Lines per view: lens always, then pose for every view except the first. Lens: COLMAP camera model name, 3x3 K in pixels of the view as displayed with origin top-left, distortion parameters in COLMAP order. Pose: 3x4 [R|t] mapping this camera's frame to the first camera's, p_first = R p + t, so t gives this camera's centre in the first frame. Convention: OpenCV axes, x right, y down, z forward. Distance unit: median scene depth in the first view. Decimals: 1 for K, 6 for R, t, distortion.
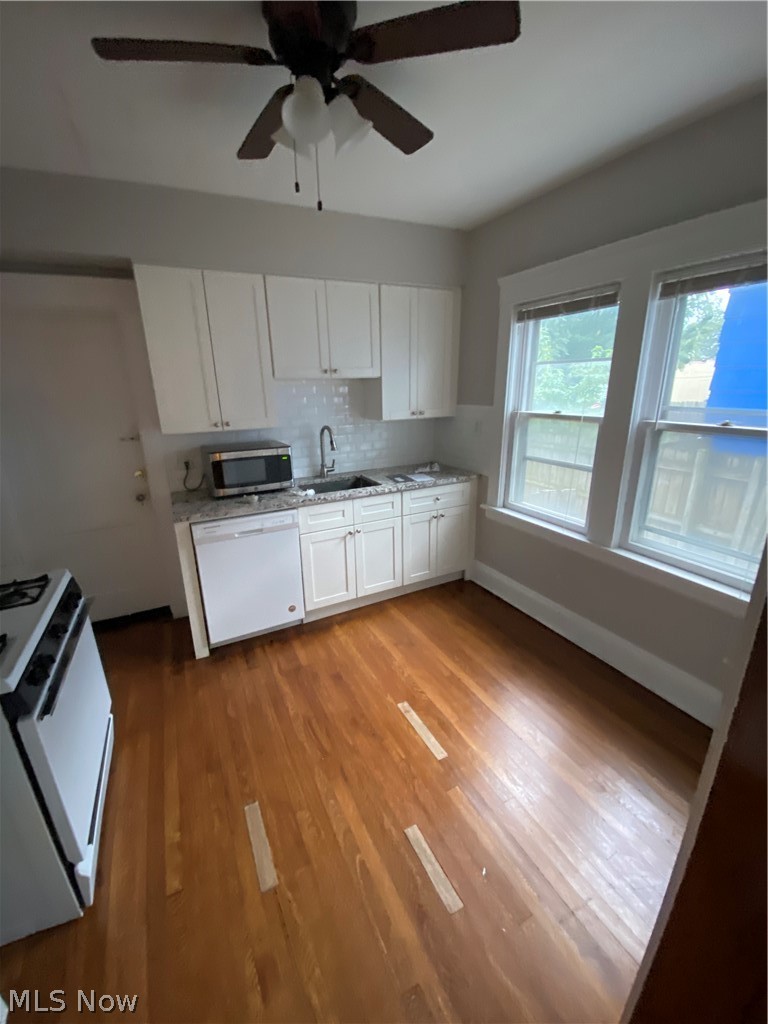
lens RADIAL K [[410.7, 0, 374.9], [0, 410.7, 508.1], [0, 0, 1]] dist [0.018280, -0.020049]
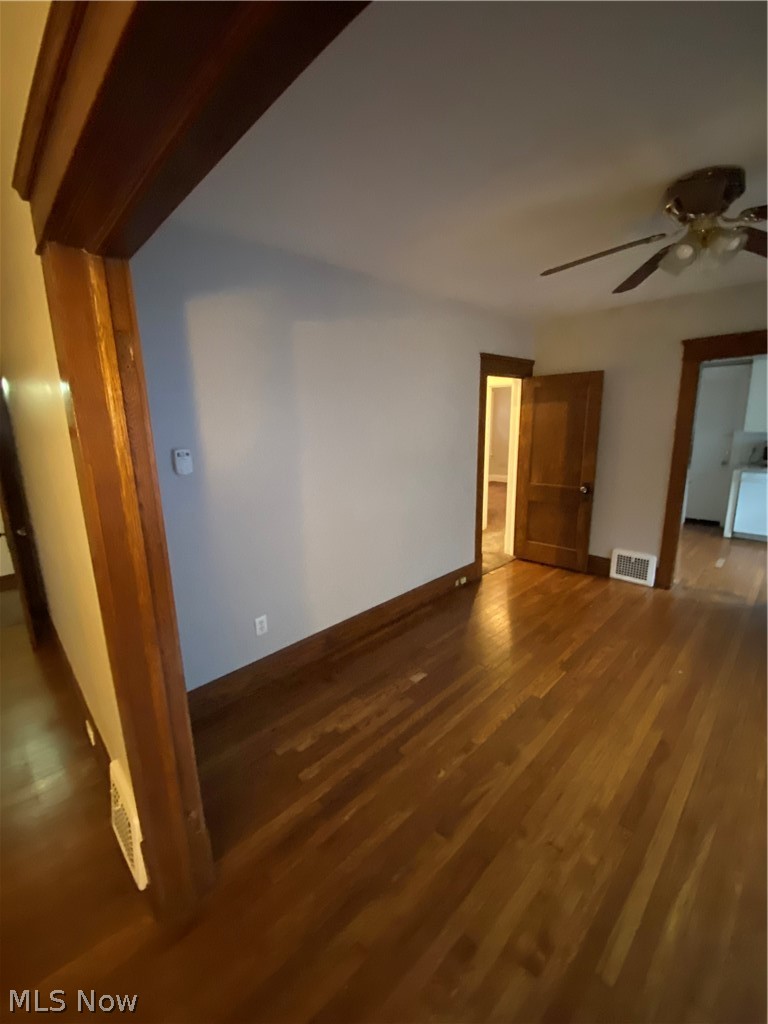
lens RADIAL K [[414.9, 0, 379.4], [0, 414.9, 509.2], [0, 0, 1]] dist [0.000446, -0.013231]
pose [[0.299121, 0.214267, -0.929847, 1.024146], [-0.257788, 0.956374, 0.137453, 0.406857], [0.918734, 0.198589, 0.341307, -1.445017]]
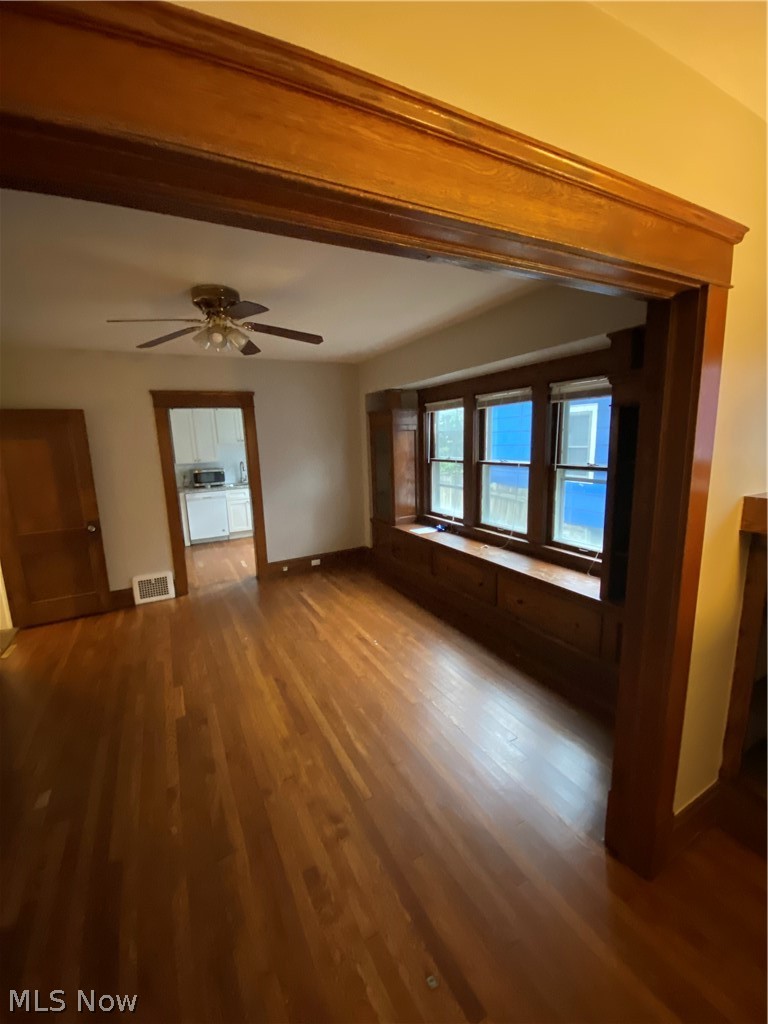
lens RADIAL K [[414.9, 0, 379.4], [0, 414.9, 509.2], [0, 0, 1]] dist [0.000446, -0.013231]
pose [[0.999581, -0.018703, 0.022083, 0.793463], [0.021251, 0.992366, -0.121480, 0.495365], [-0.019642, 0.121899, 0.992348, -1.777019]]
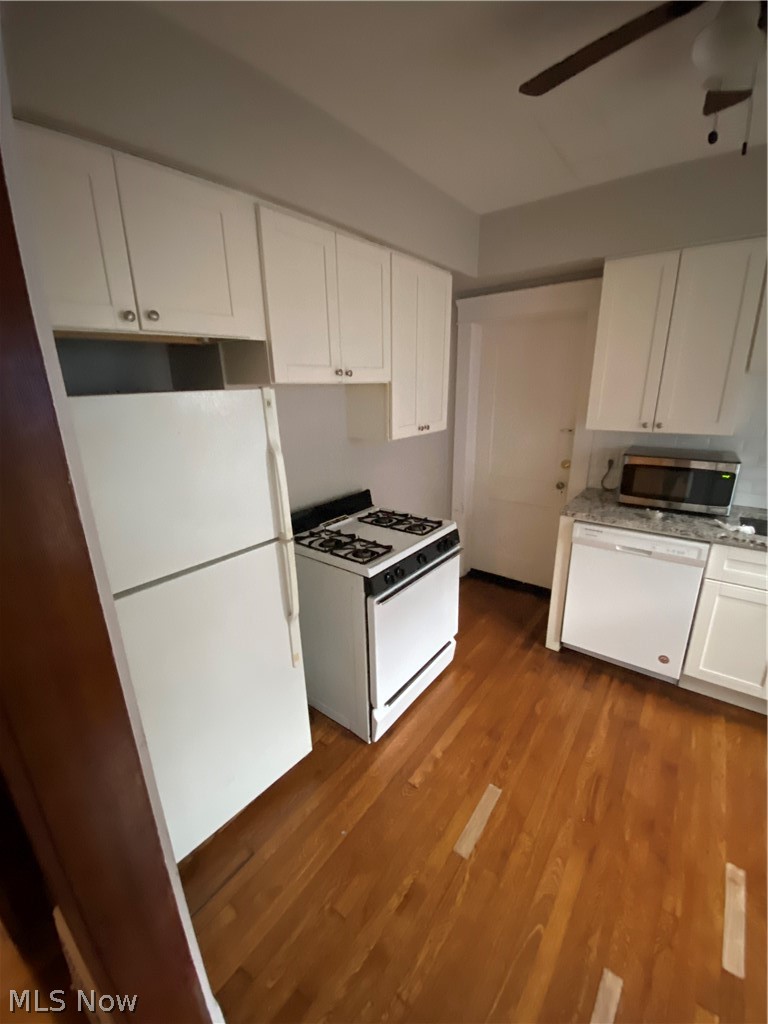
lens RADIAL K [[414.9, 0, 379.4], [0, 414.9, 509.2], [0, 0, 1]] dist [0.000446, -0.013231]
pose [[0.432151, 0.266158, -0.861630, 0.193043], [-0.248243, 0.953651, 0.170077, -0.038610], [0.866961, 0.140395, 0.478193, 0.097496]]
